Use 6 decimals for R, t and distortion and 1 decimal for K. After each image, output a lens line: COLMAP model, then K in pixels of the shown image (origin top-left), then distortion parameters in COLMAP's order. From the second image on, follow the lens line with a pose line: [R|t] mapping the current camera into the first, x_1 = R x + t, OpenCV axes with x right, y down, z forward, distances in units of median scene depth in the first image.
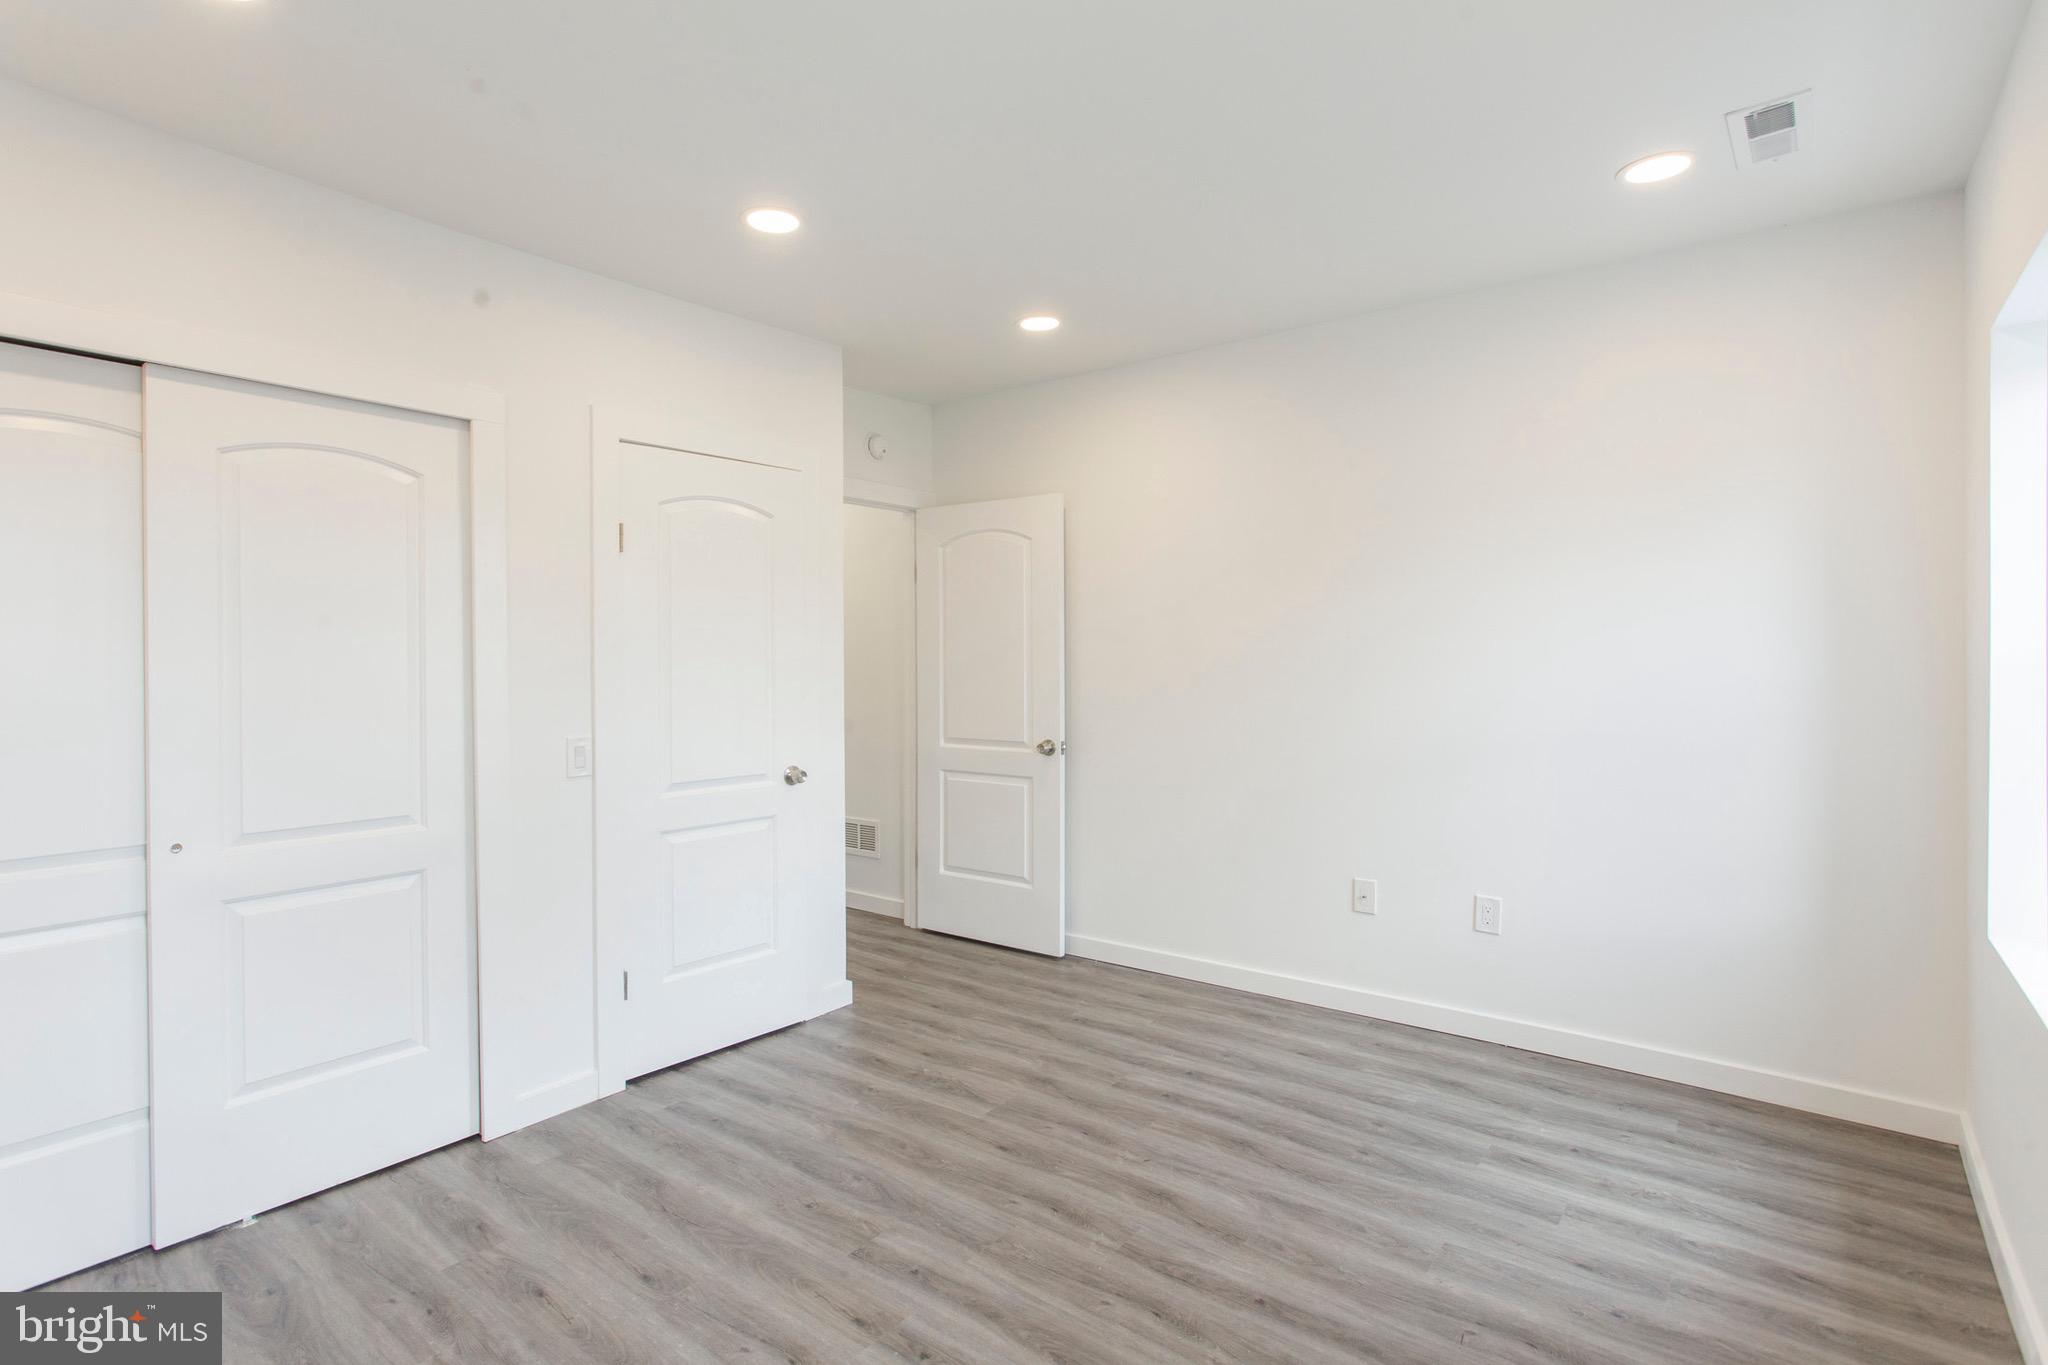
lens RADIAL K [[998.0, 0, 995.5], [0, 998.0, 665.1], [0, 0, 1]] dist [-0.013578, 0.001854]
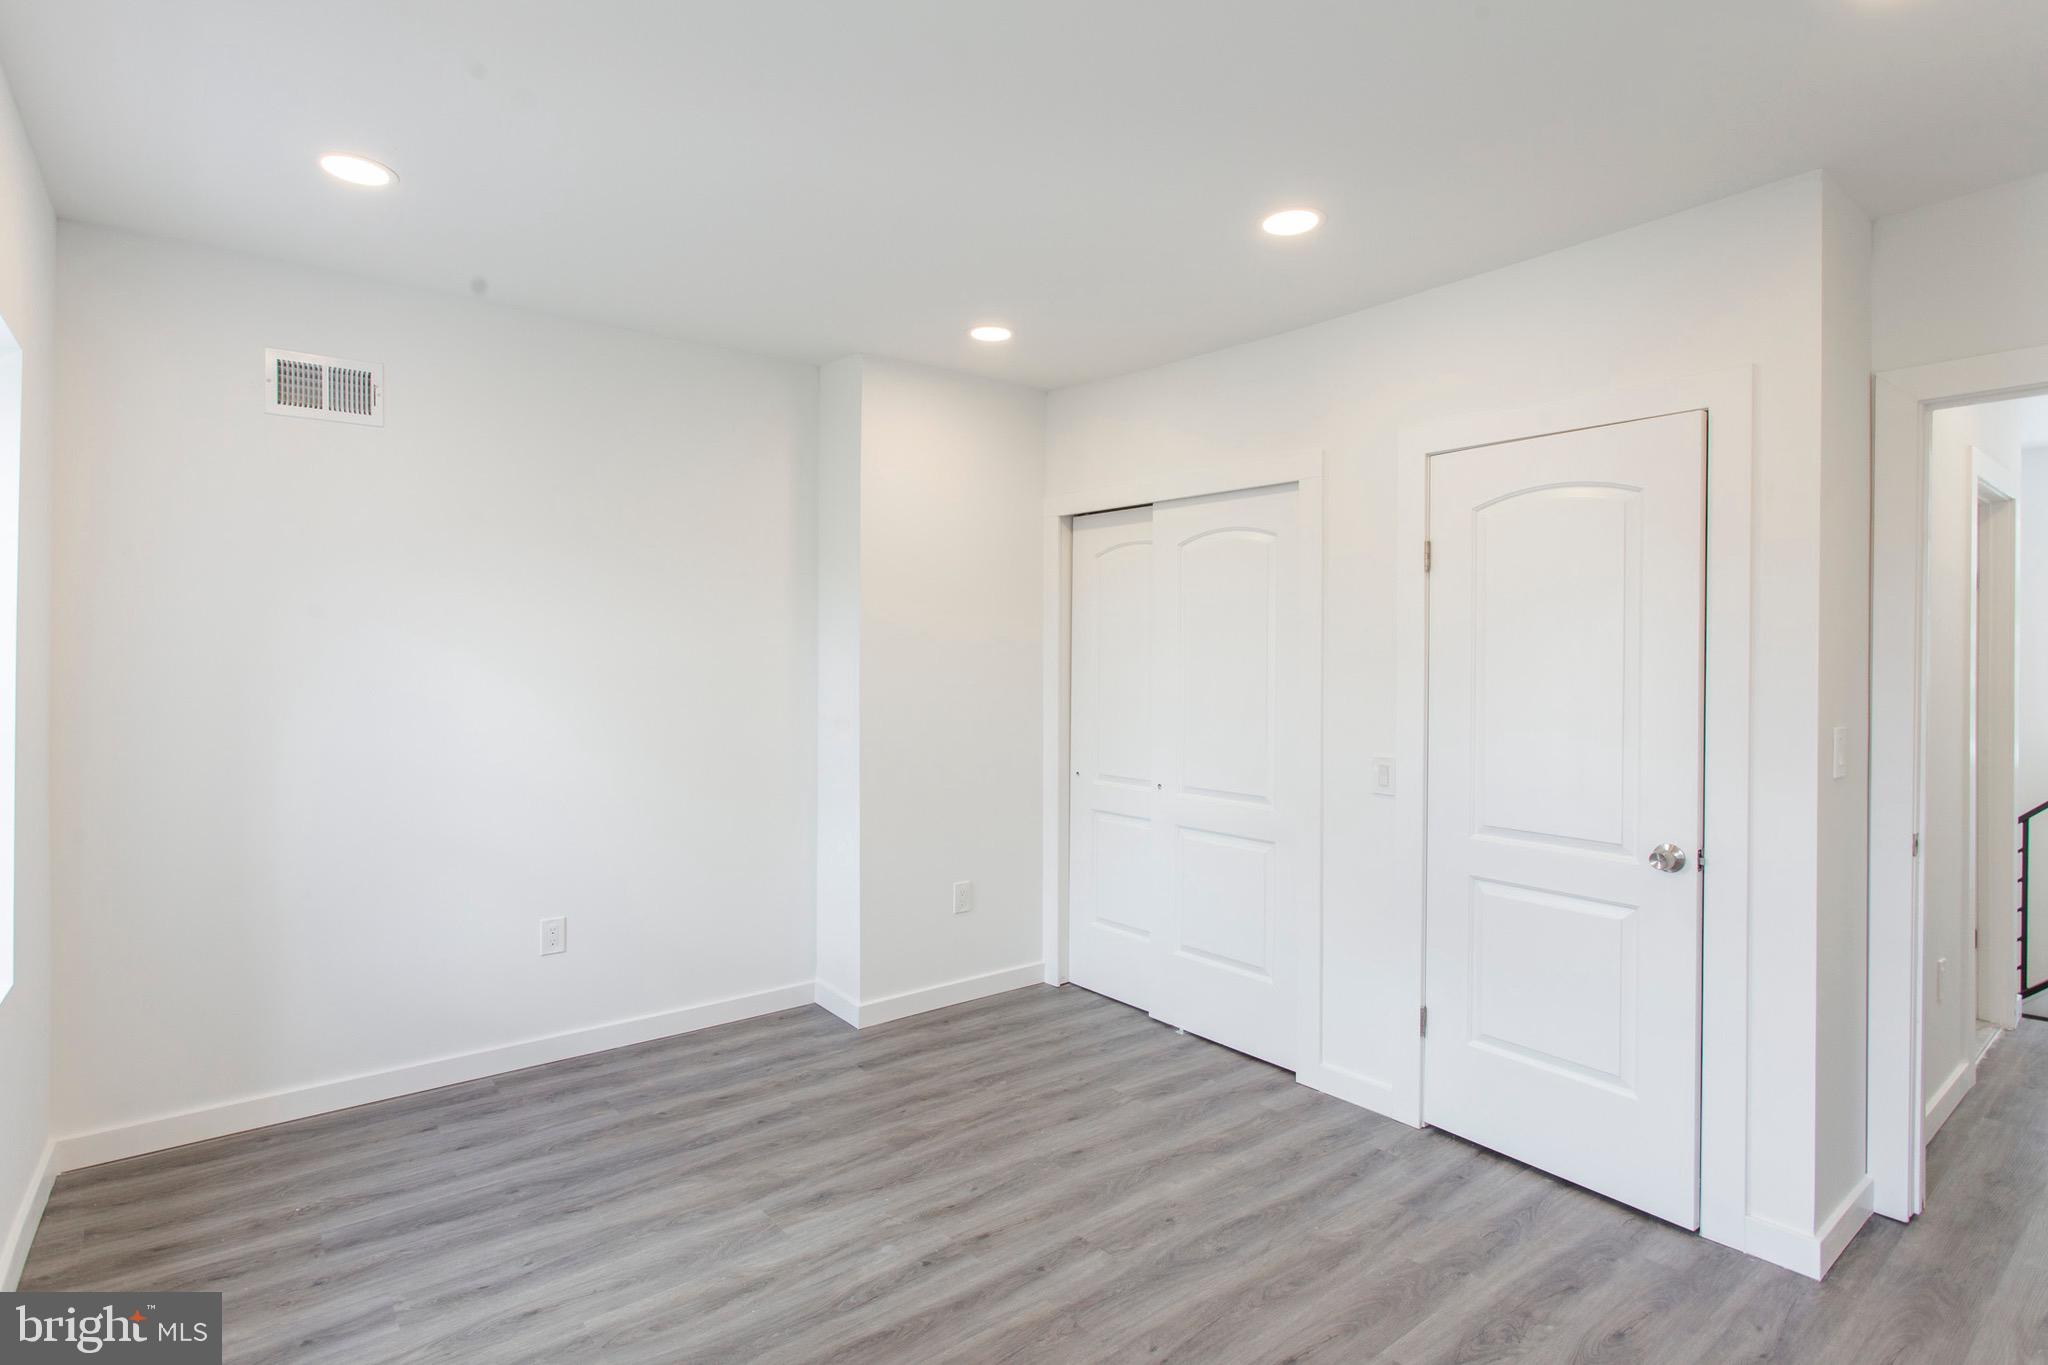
lens RADIAL K [[998.0, 0, 995.5], [0, 998.0, 665.1], [0, 0, 1]] dist [-0.013578, 0.001854]
pose [[-0.229925, 0.008559, -0.973171, 0.803467], [-0.011392, 0.999869, 0.011485, -0.034417], [0.973142, 0.013727, -0.229798, 1.003633]]
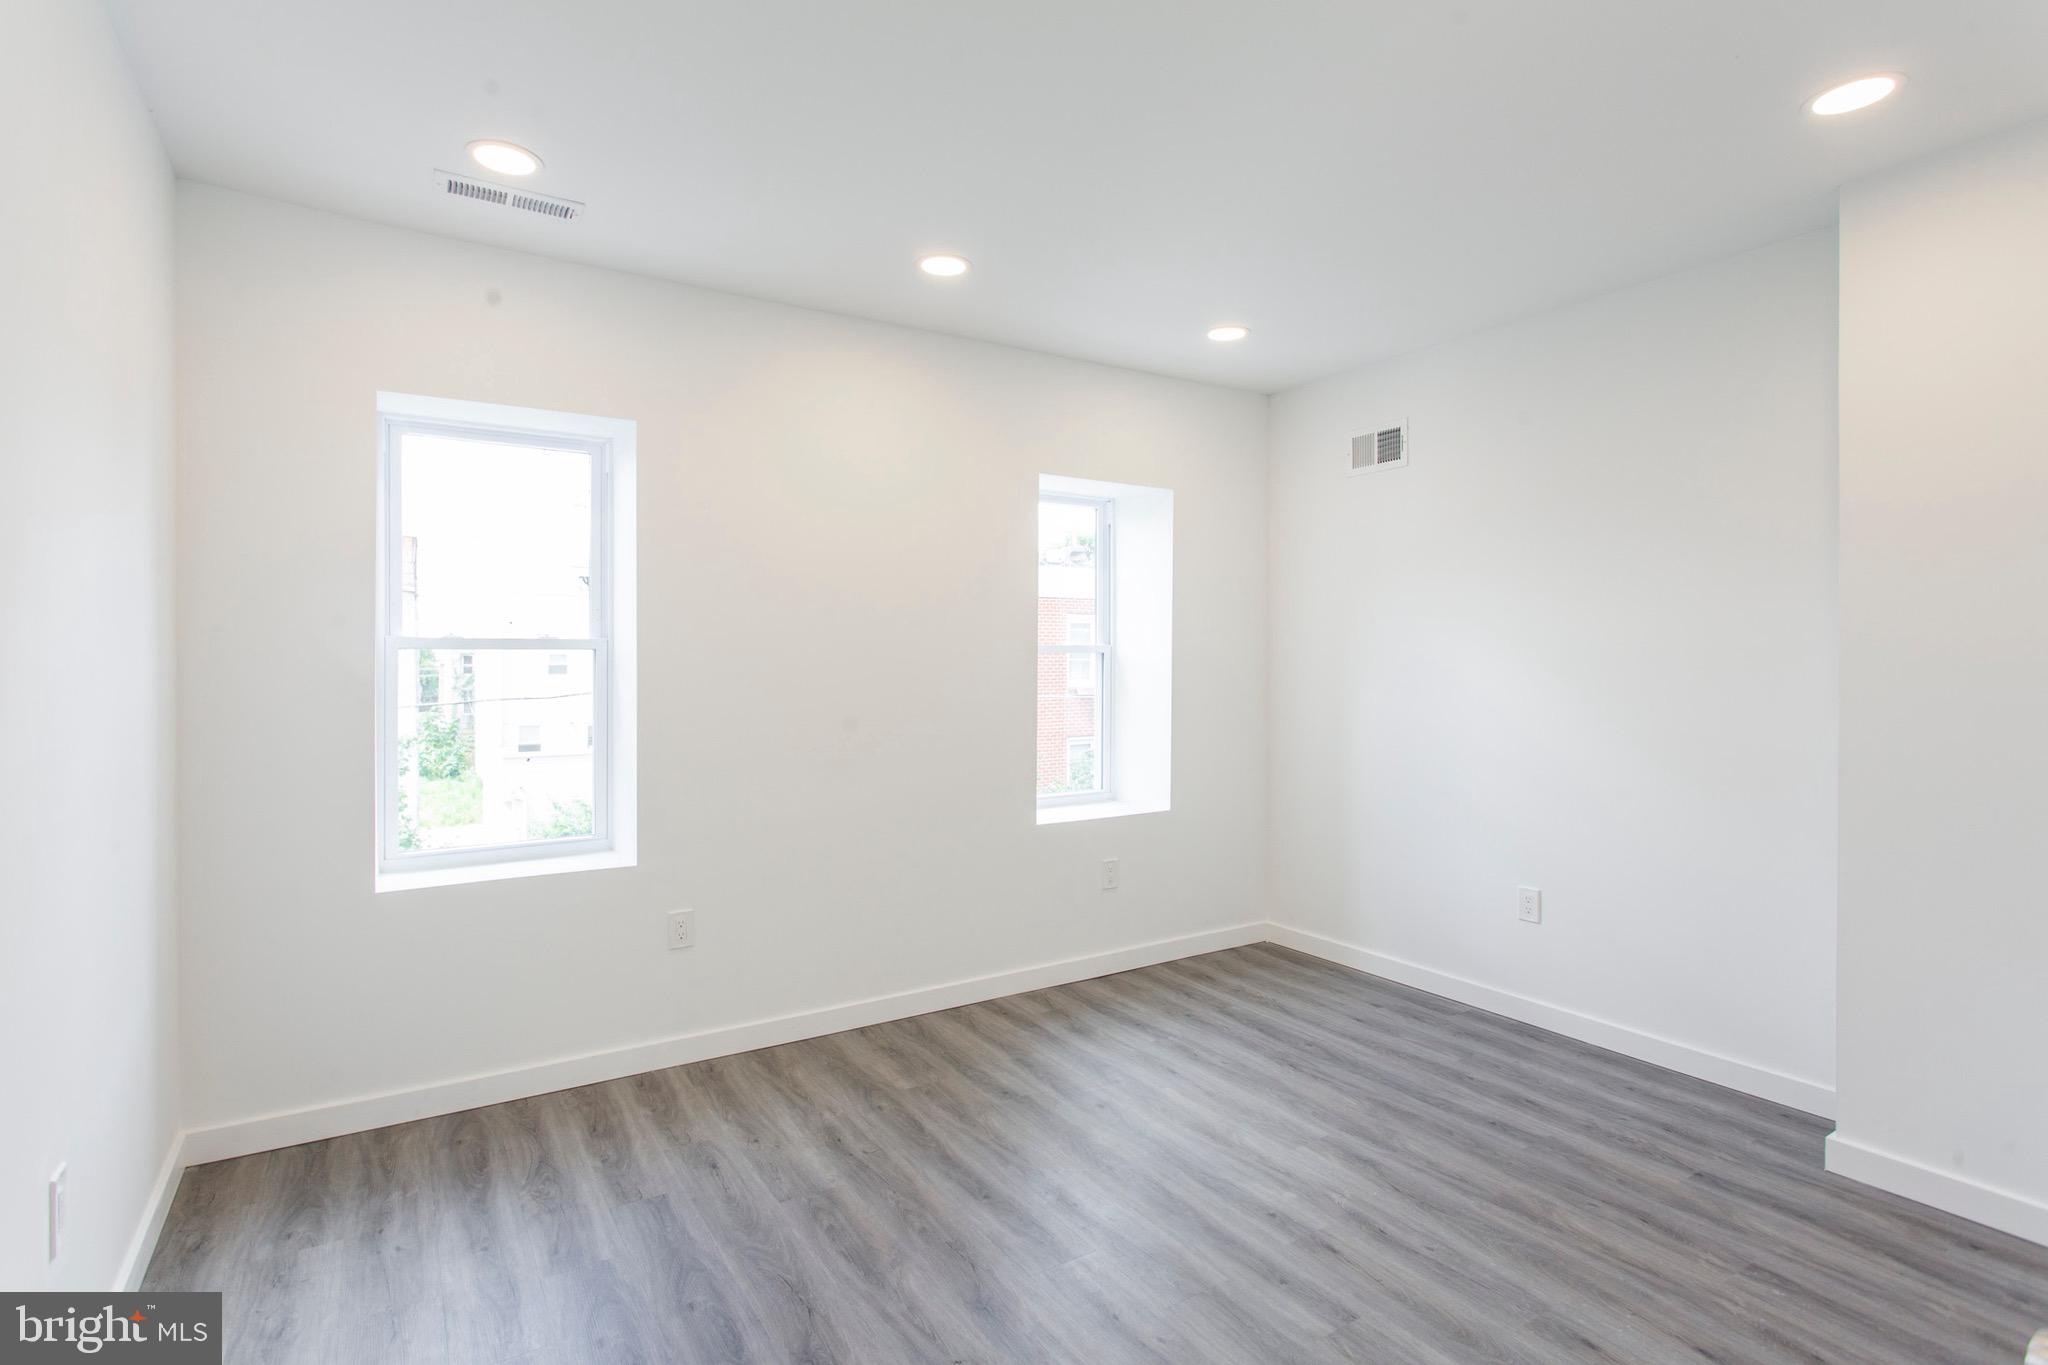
lens RADIAL K [[998.0, 0, 995.5], [0, 998.0, 665.1], [0, 0, 1]] dist [-0.013578, 0.001854]
pose [[-0.945095, 0.004304, 0.326769, -0.114965], [0.010863, 0.999774, 0.018251, -0.023662], [-0.326616, 0.020799, -0.944928, 1.710822]]
